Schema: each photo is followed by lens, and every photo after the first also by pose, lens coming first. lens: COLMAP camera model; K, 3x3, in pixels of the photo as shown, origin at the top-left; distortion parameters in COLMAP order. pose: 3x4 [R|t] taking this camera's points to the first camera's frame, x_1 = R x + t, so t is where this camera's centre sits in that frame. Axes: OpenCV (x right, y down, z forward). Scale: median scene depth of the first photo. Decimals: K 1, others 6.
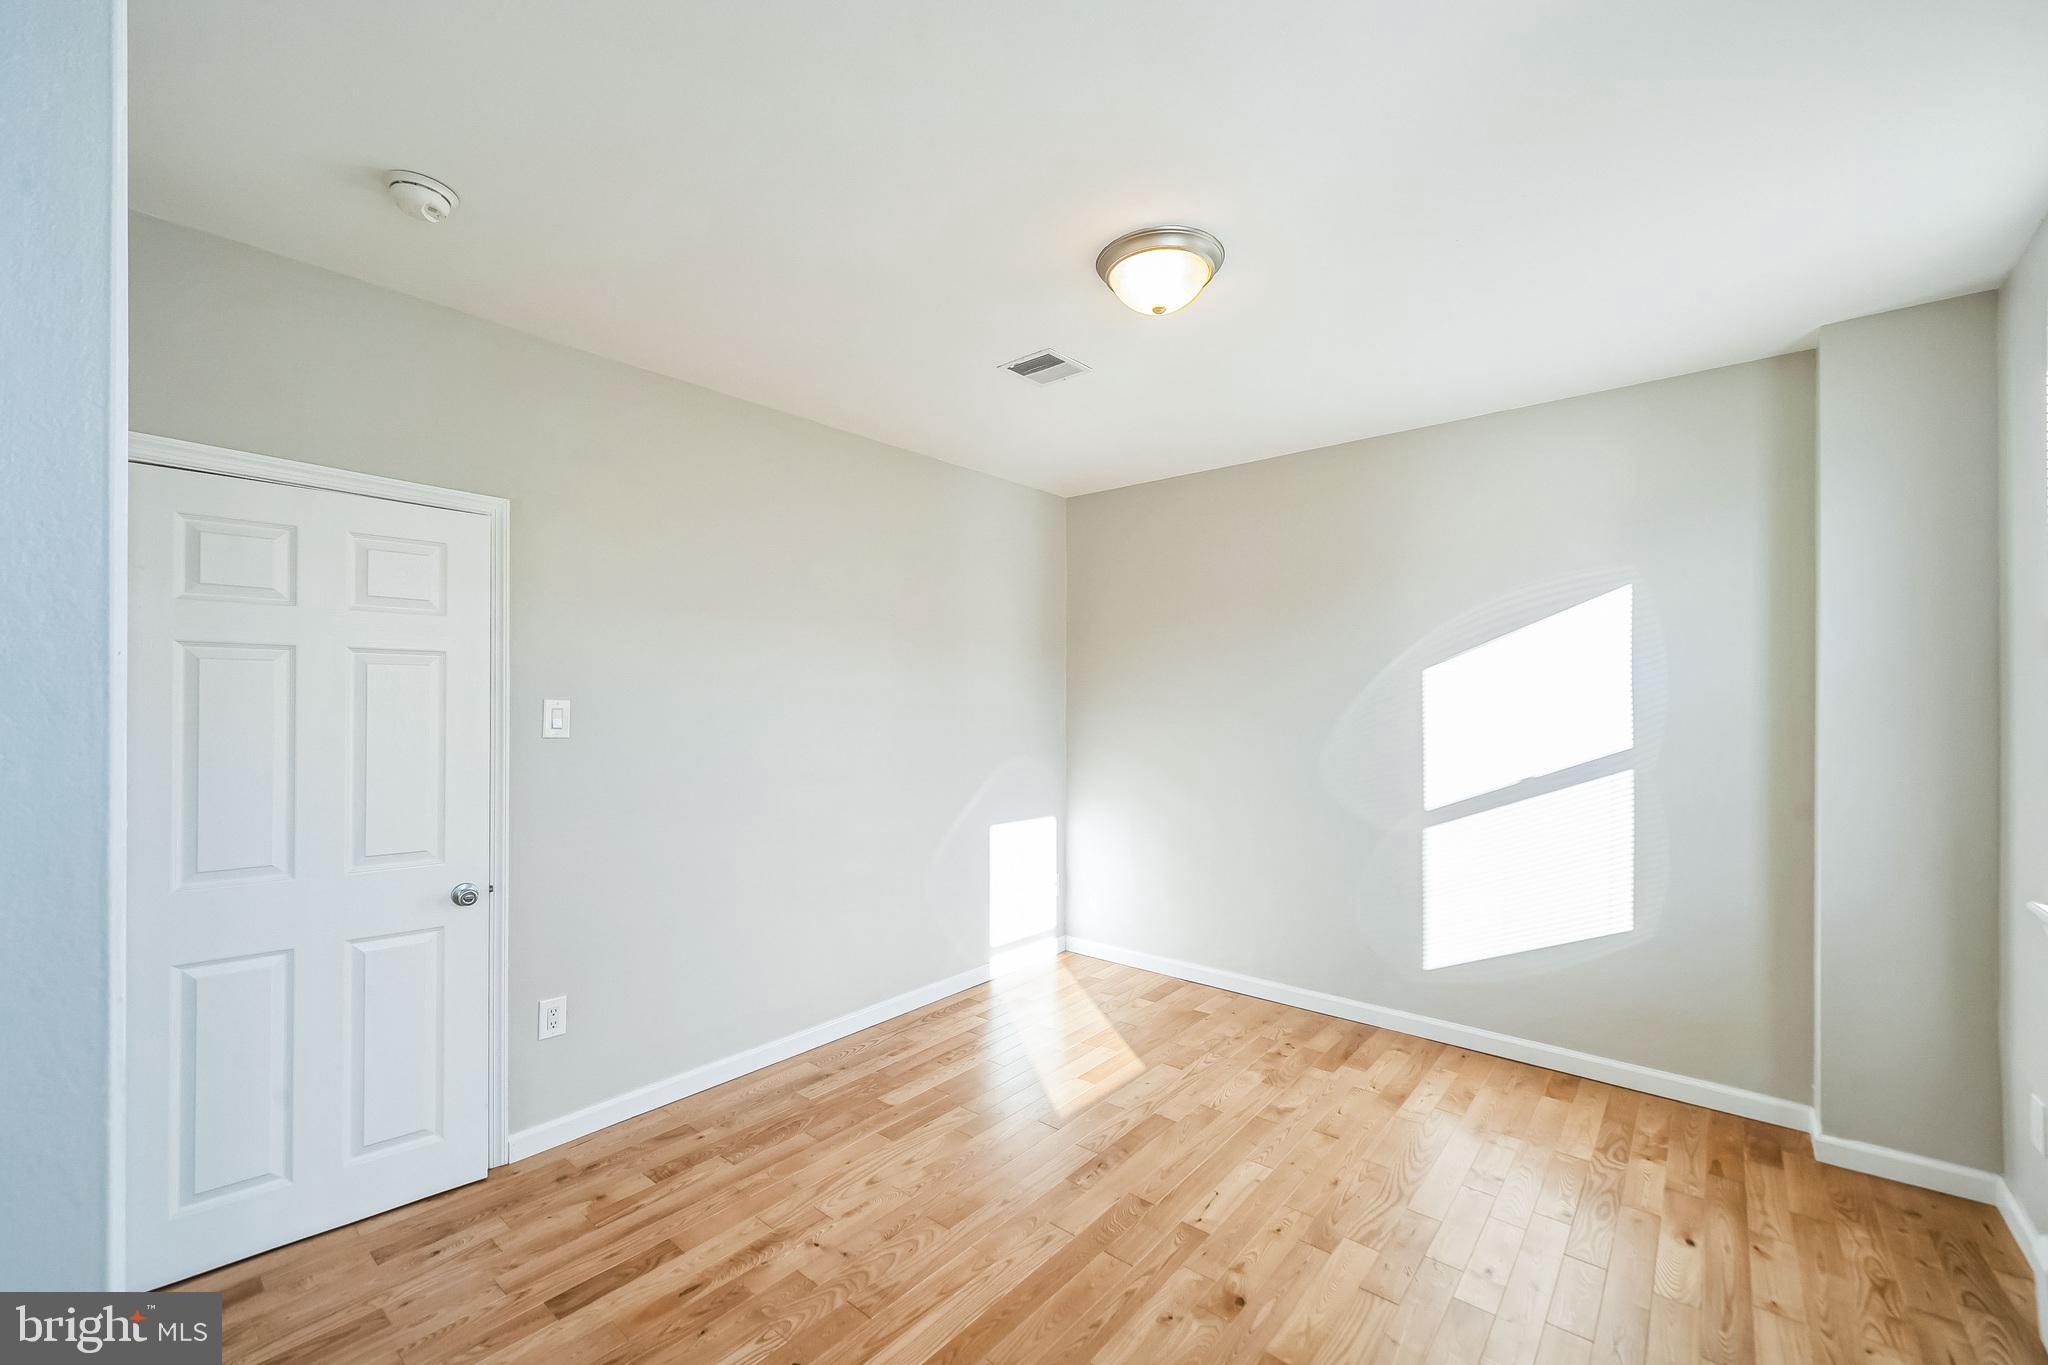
lens RADIAL K [[820.8, 0, 1020.2], [0, 820.8, 697.9], [0, 0, 1]] dist [0.004494, 0.000345]
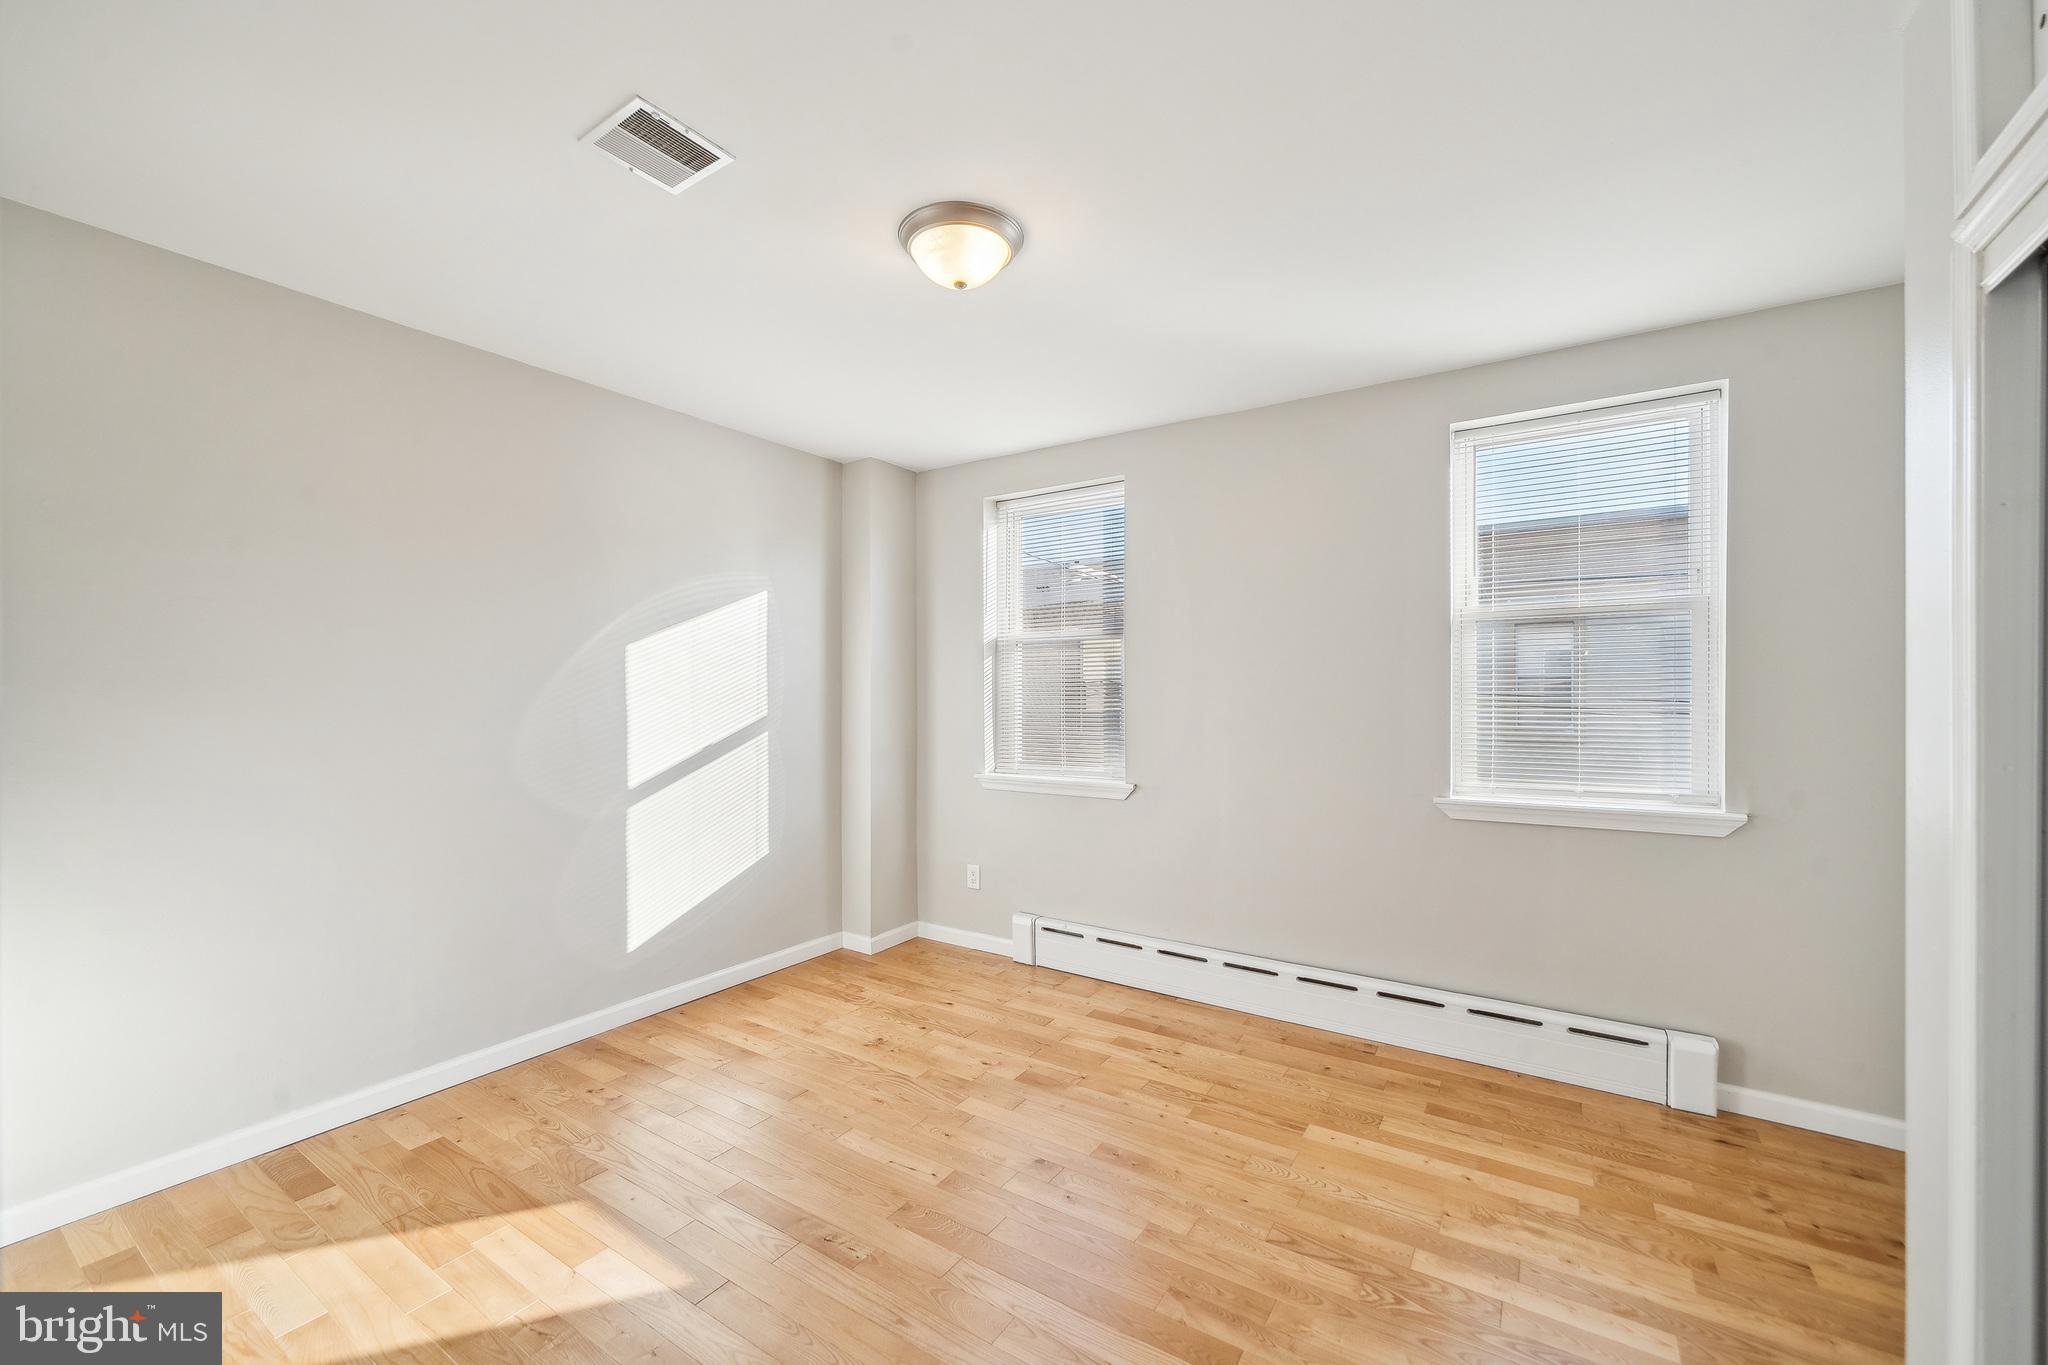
lens RADIAL K [[820.8, 0, 1020.1], [0, 820.8, 687.6], [0, 0, 1]] dist [0.004494, 0.000345]
pose [[-0.113377, 0.002570, 0.993549, -0.560059], [-0.007031, 0.999970, -0.003389, 0.017654], [-0.993527, -0.007370, -0.113356, 0.691564]]
